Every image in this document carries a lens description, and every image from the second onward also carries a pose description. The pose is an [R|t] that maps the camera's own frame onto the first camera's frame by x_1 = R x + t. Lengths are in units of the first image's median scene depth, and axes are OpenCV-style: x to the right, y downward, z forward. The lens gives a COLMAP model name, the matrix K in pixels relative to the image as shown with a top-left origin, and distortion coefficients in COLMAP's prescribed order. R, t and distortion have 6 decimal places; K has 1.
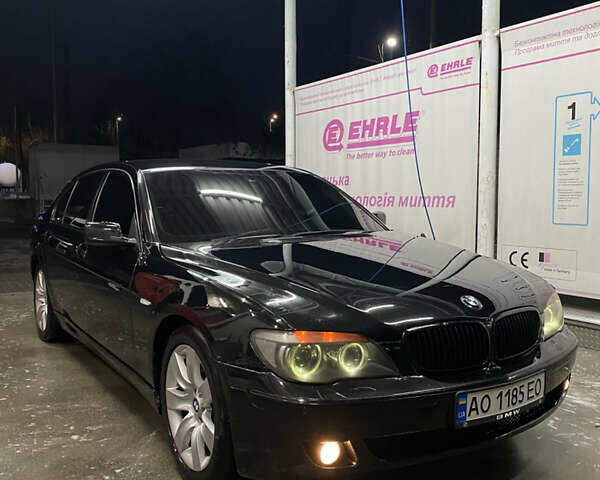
lens RADIAL K [[606.7, 0, 300.9], [0, 606.7, 243.2], [0, 0, 1]] dist [0.014211, 0.000000]
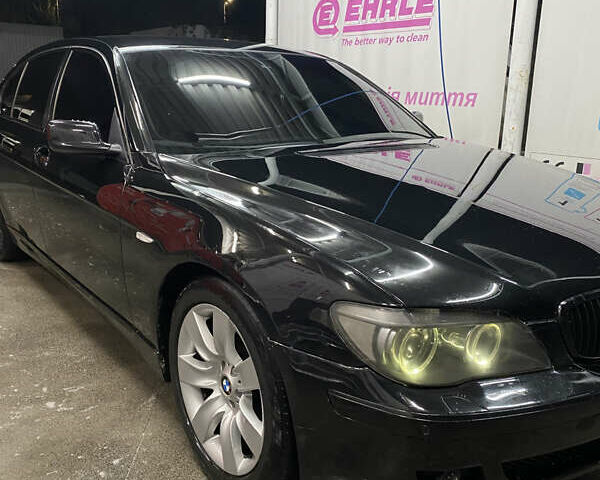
lens RADIAL K [[606.7, 0, 294.8], [0, 606.7, 247.0], [0, 0, 1]] dist [0.014211, 0.000000]
pose [[0.997568, 0.007234, 0.069329, -0.110029], [-0.019490, 0.983877, 0.177782, -0.020384], [-0.066925, -0.178701, 0.981625, 0.241458]]
